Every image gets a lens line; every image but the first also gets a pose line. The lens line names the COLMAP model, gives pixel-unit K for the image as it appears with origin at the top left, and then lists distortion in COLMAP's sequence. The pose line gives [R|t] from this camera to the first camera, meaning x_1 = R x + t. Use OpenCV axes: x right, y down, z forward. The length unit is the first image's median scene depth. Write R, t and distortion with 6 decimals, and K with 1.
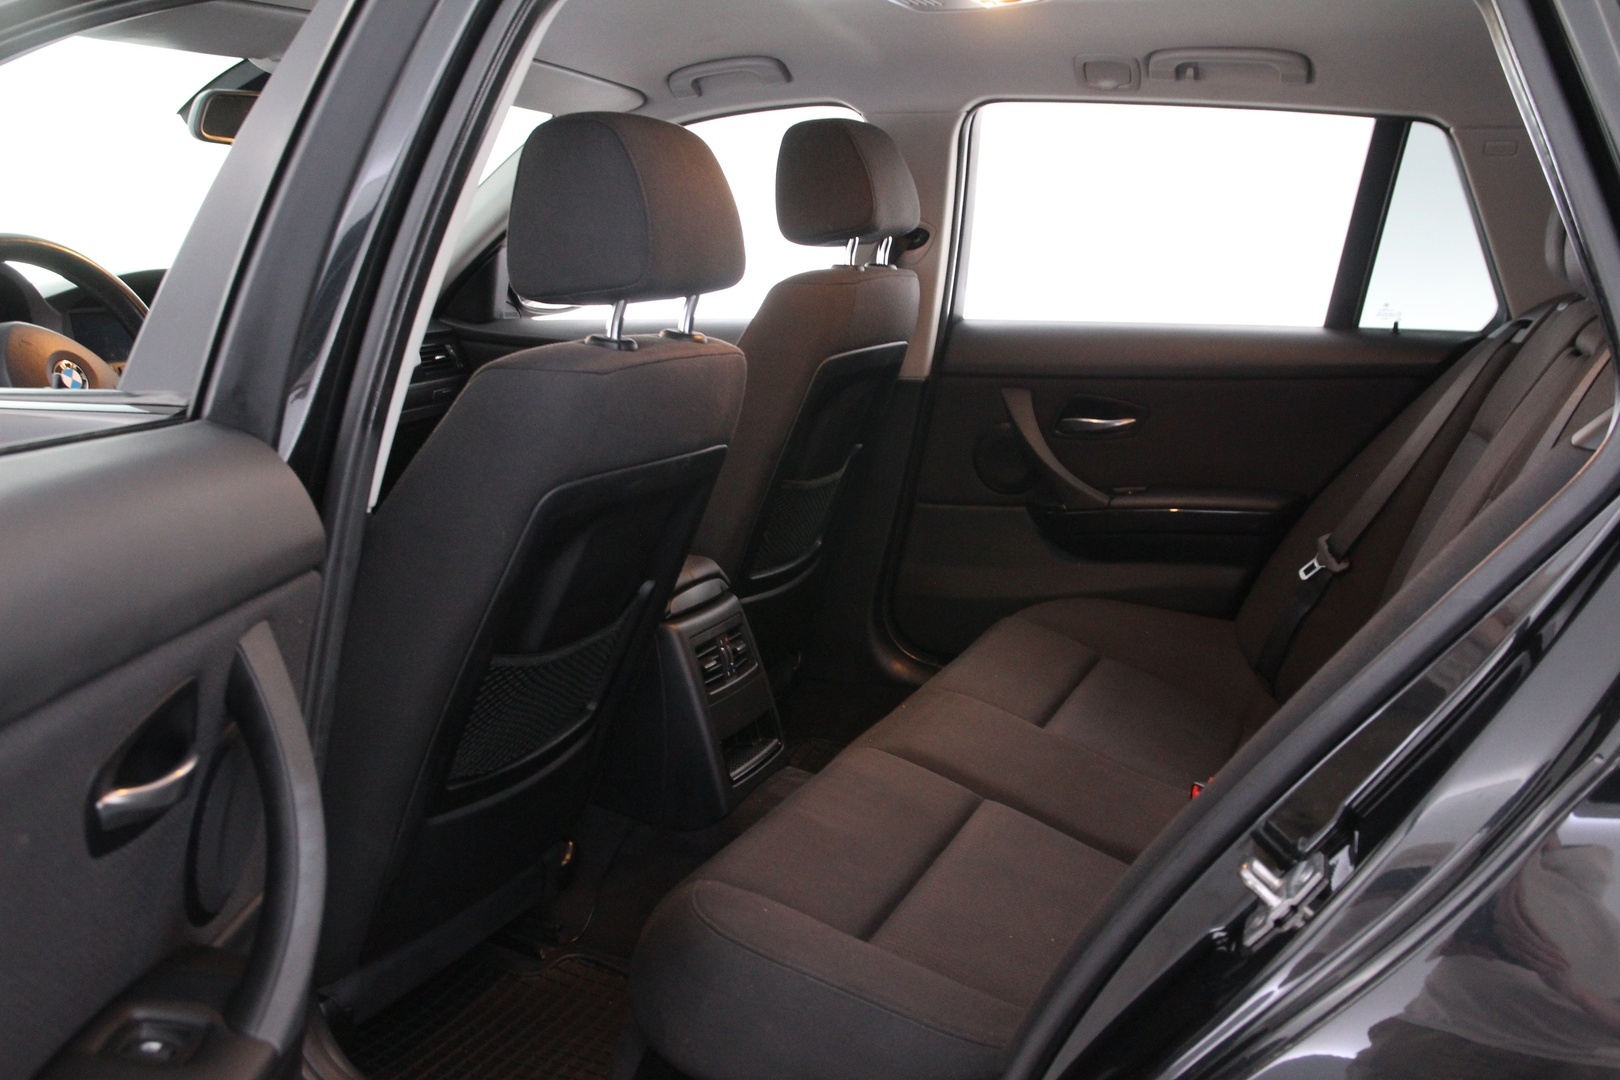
lens RADIAL K [[1594.9, 0, 810.0], [0, 1594.9, 540.0], [0, 0, 1]] dist [-0.056011, 0.025618]
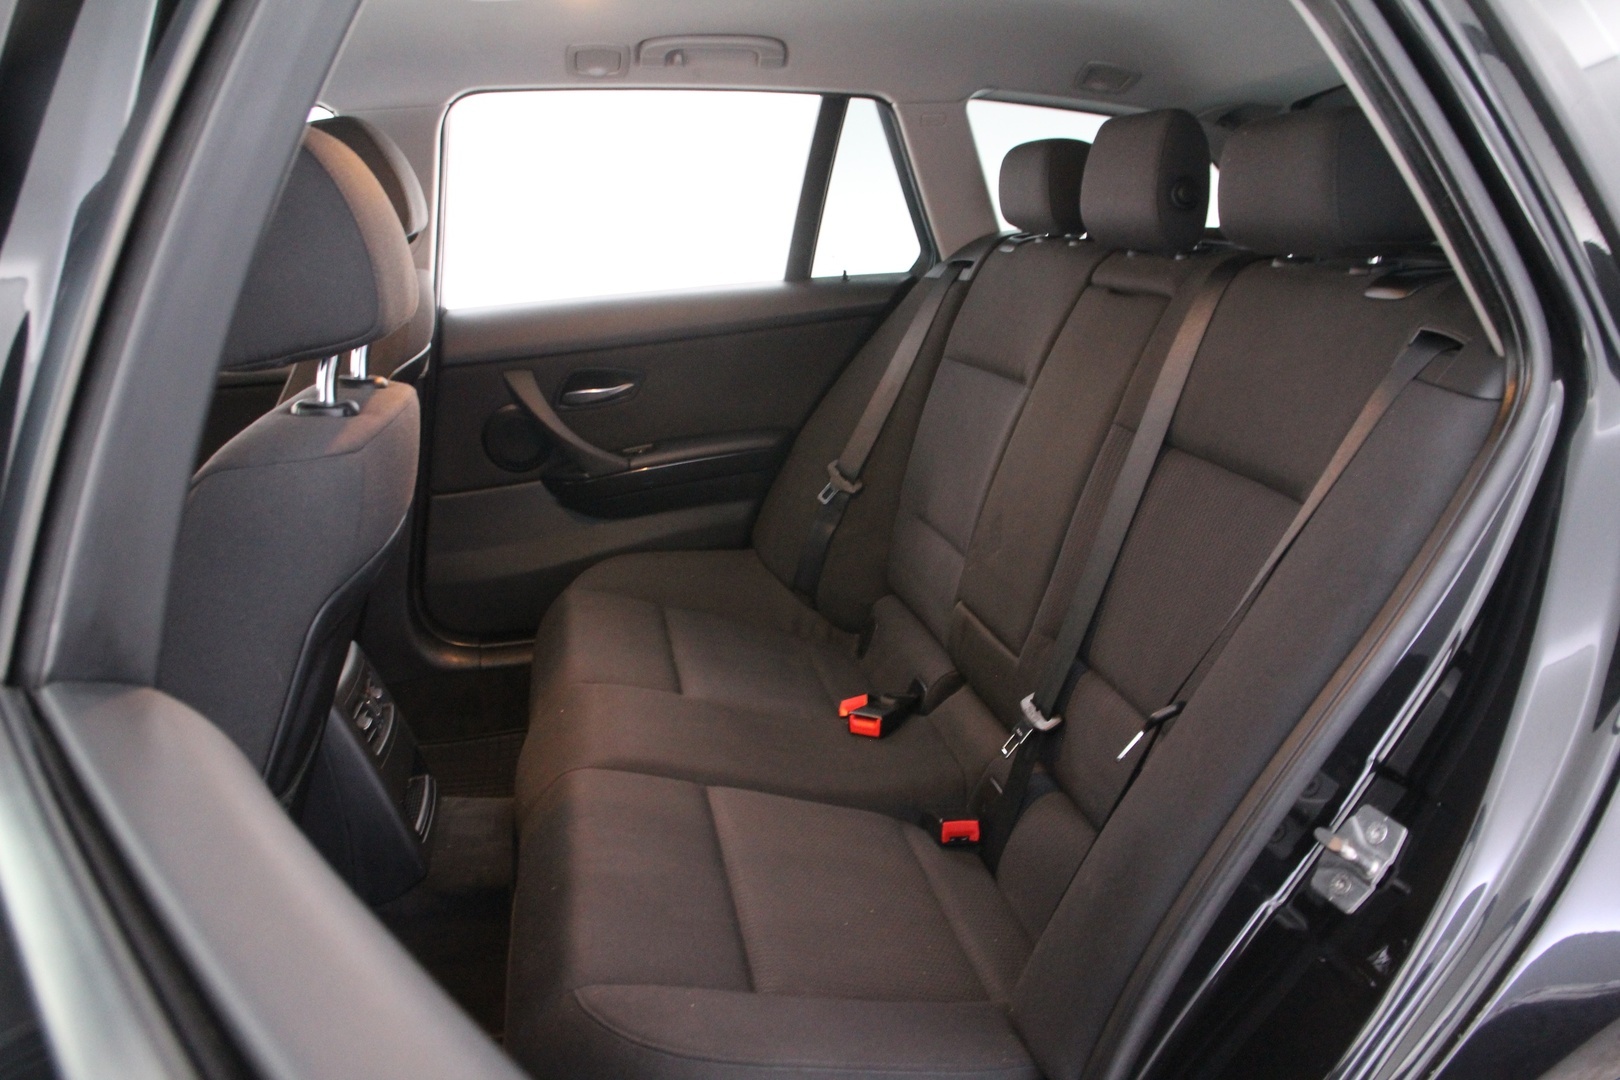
lens RADIAL K [[1283.3, 0, 810.2], [0, 1283.3, 531.7], [0, 0, 1]] dist [-0.107714, 0.003354]
pose [[0.833682, -0.200553, 0.514541, -0.179714], [0.162937, 0.979577, 0.117812, -0.066819], [-0.527661, -0.014380, 0.849333, 0.219717]]
